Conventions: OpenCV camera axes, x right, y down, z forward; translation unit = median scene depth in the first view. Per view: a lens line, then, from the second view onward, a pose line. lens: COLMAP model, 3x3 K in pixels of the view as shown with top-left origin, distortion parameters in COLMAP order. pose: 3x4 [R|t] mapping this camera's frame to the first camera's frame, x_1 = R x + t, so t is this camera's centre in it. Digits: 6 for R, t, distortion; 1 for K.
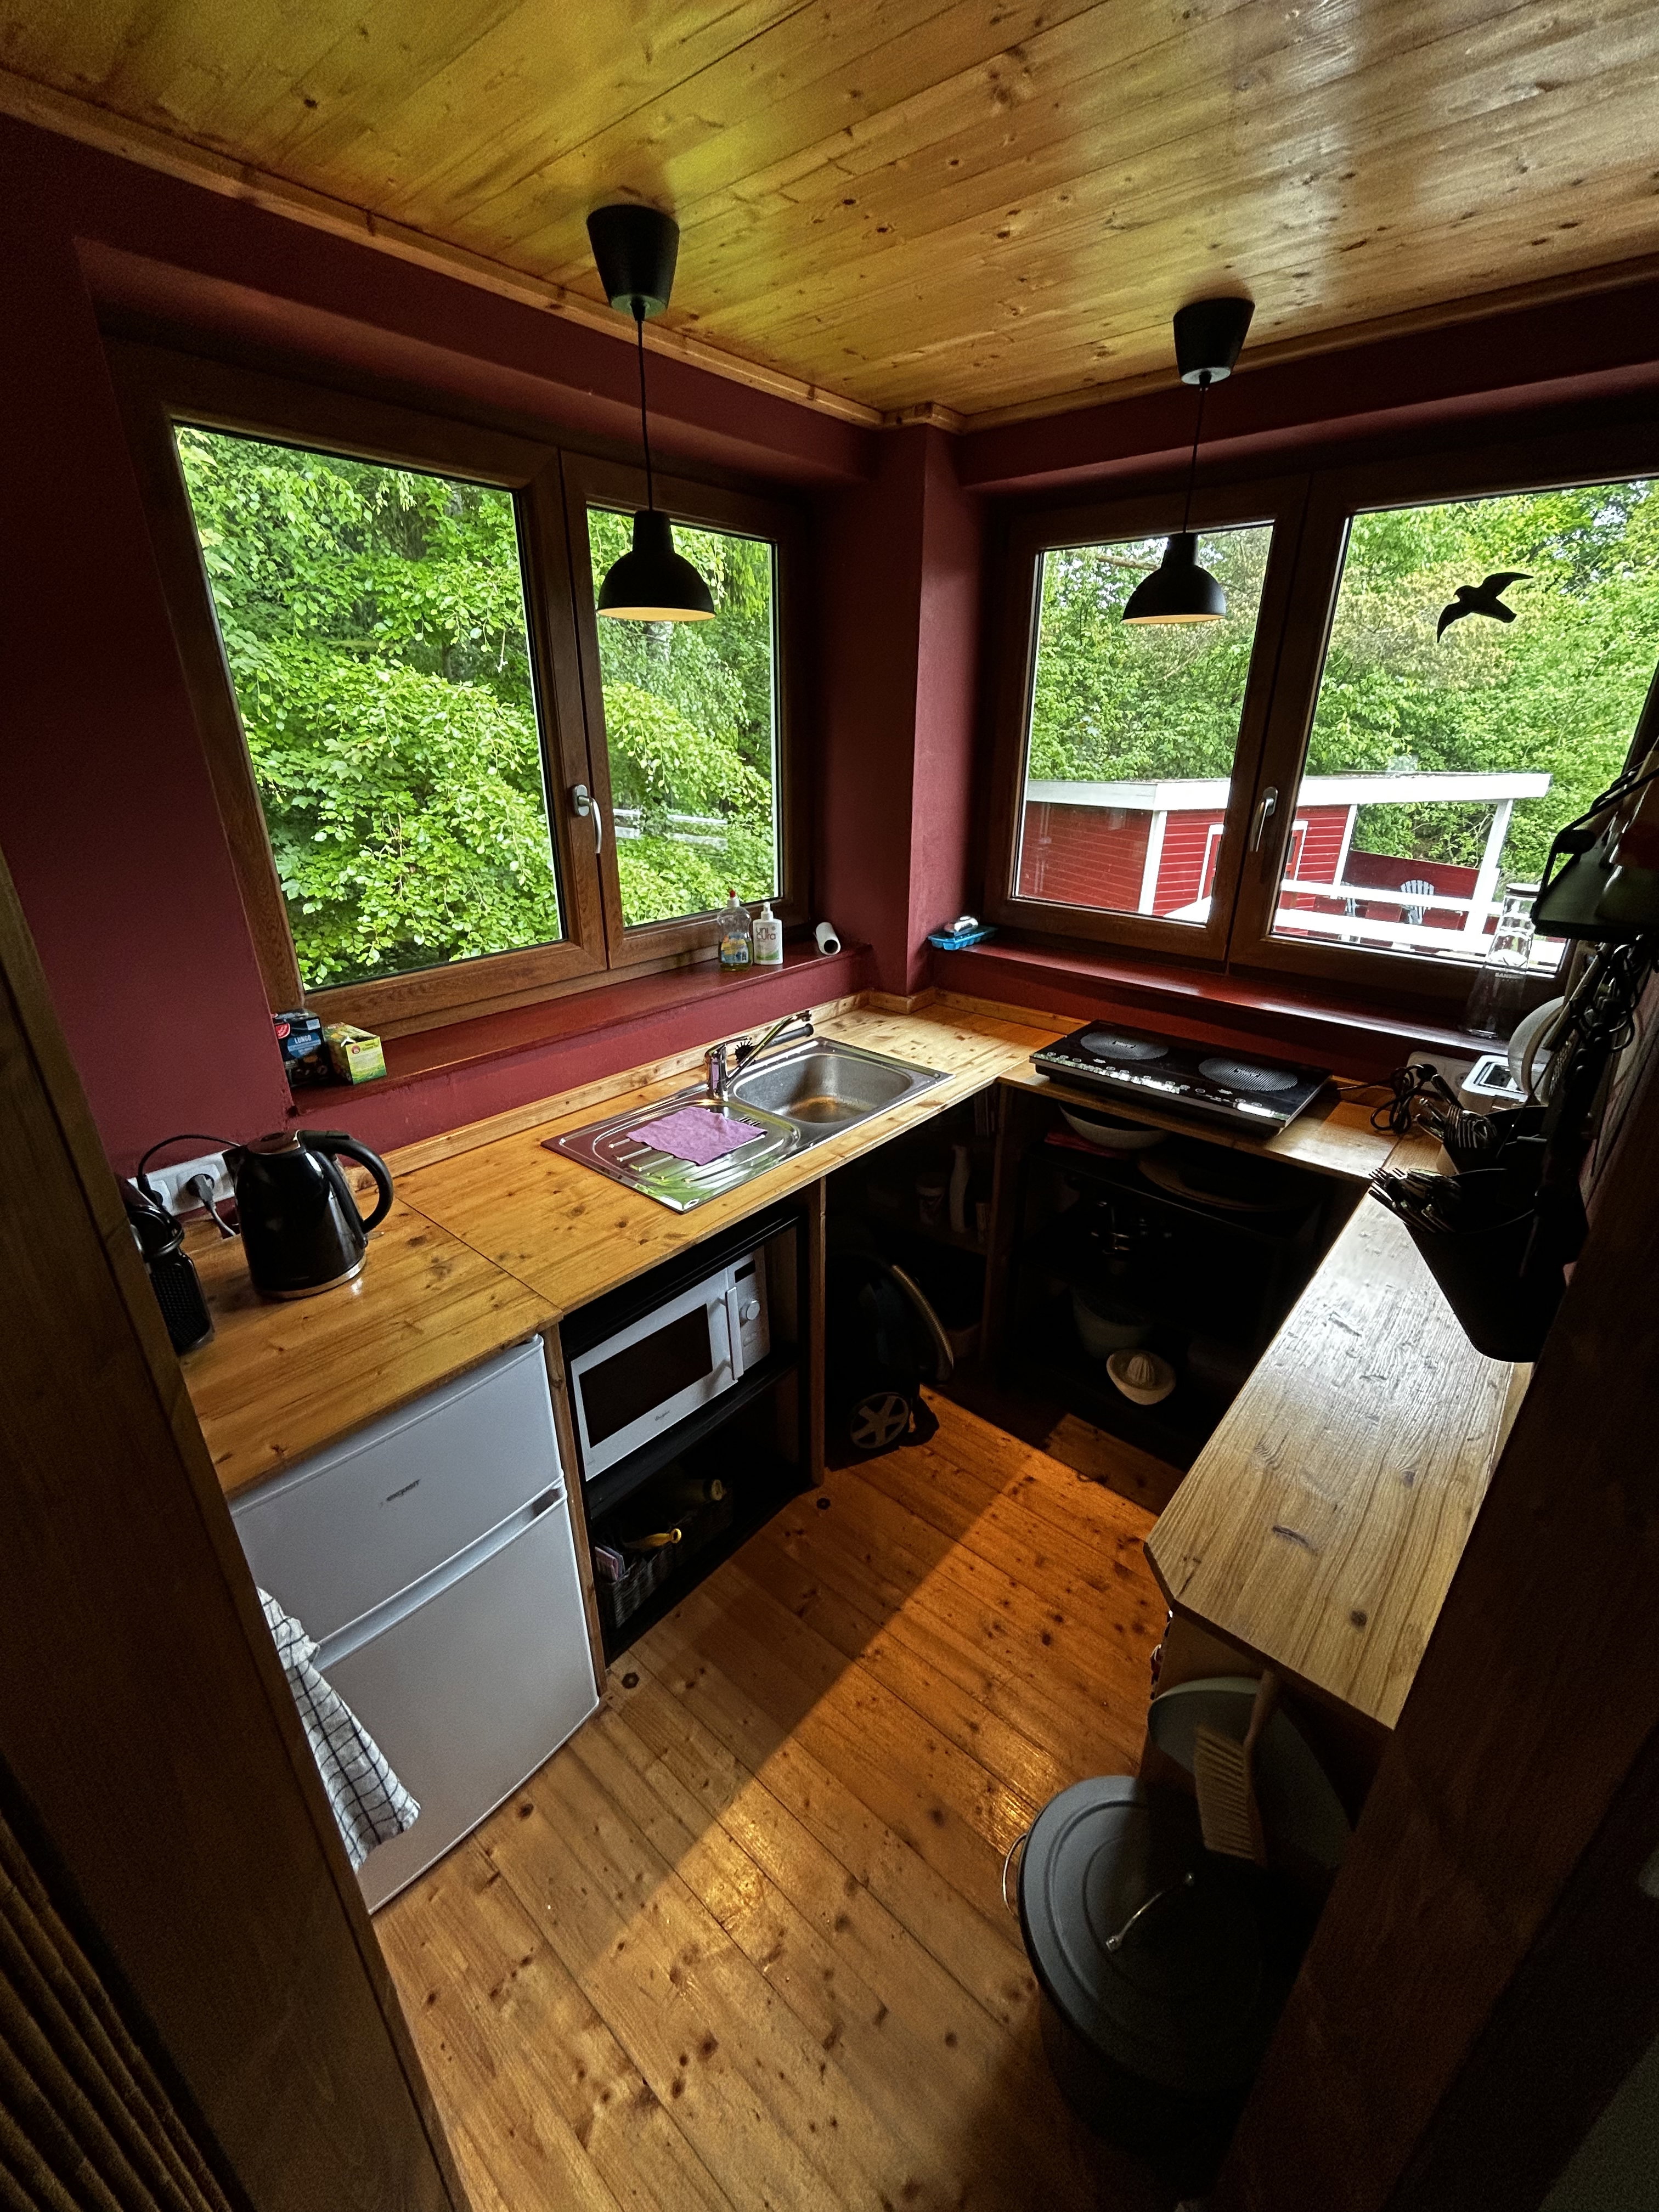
lens RADIAL K [[899.1, 0, 832.8], [0, 899.1, 1105.4], [0, 0, 1]] dist [-0.001072, -0.000024]
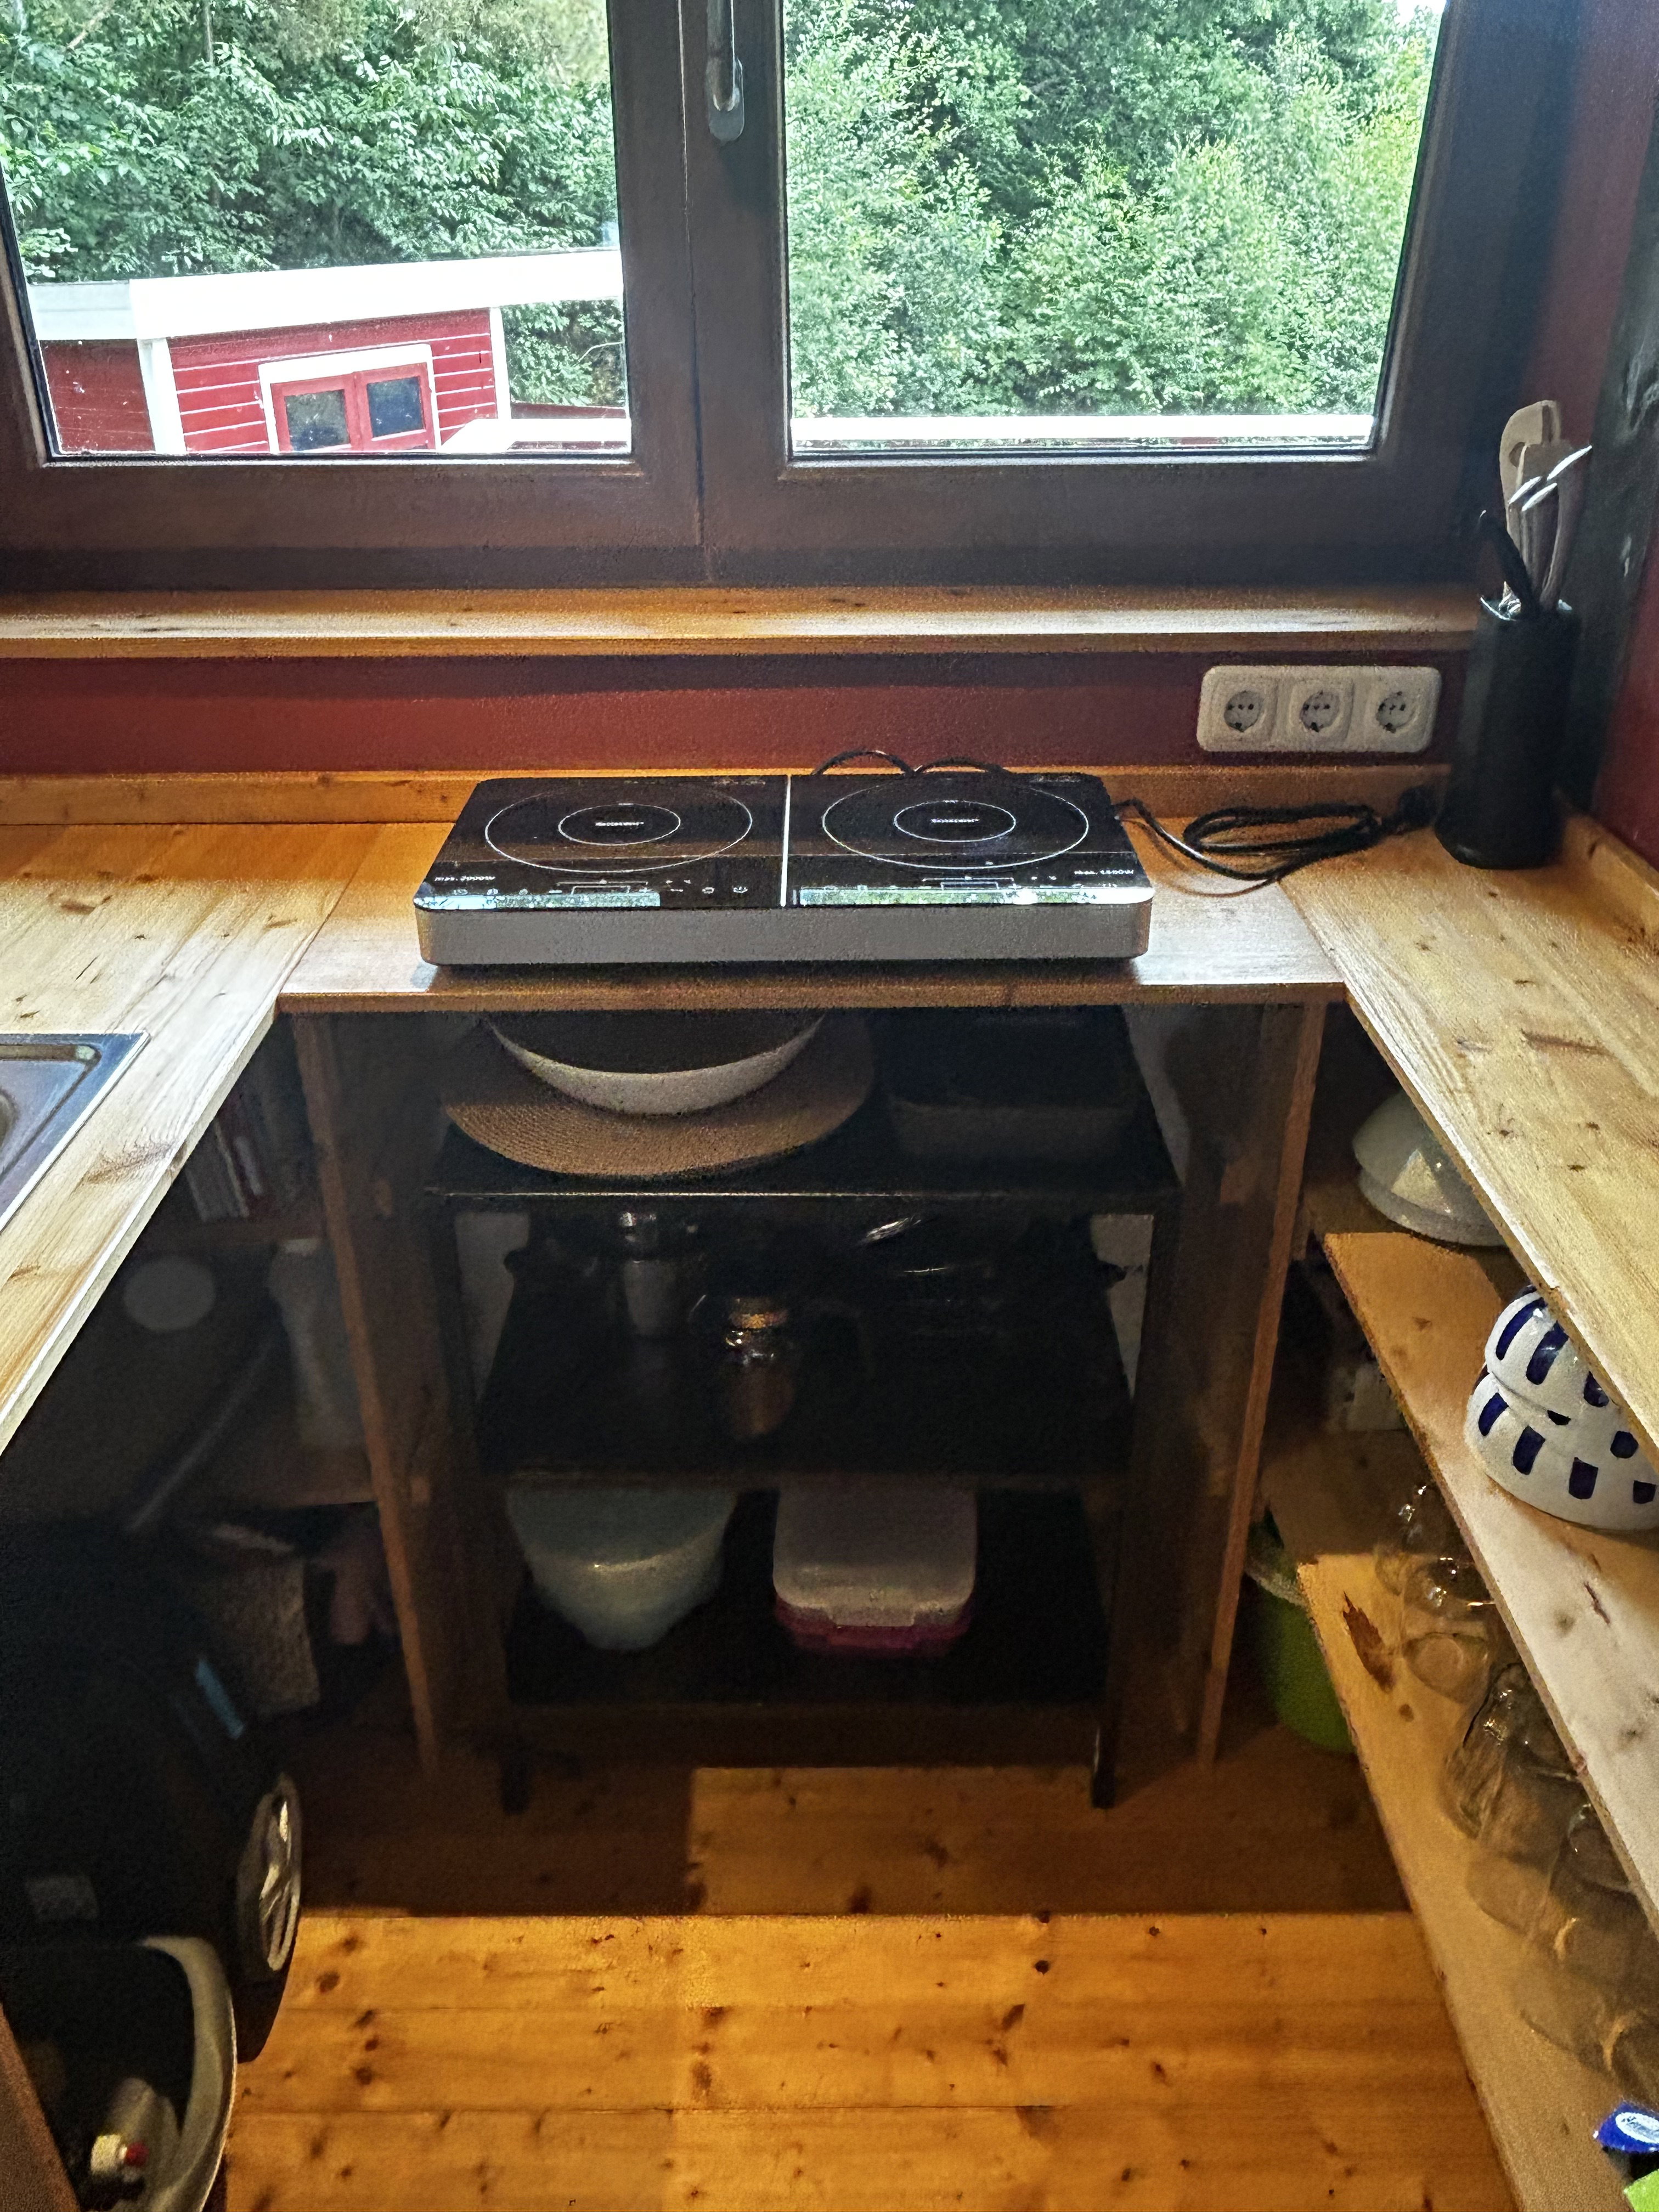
lens RADIAL K [[1689.3, 0, 821.8], [0, 1689.3, 1104.7], [0, 0, 1]] dist [0.014191, -0.023862]
pose [[0.759292, -0.323131, 0.564855, -0.018796], [0.269437, 0.946215, 0.179109, -0.050571], [-0.592351, 0.016197, 0.805518, 0.407704]]
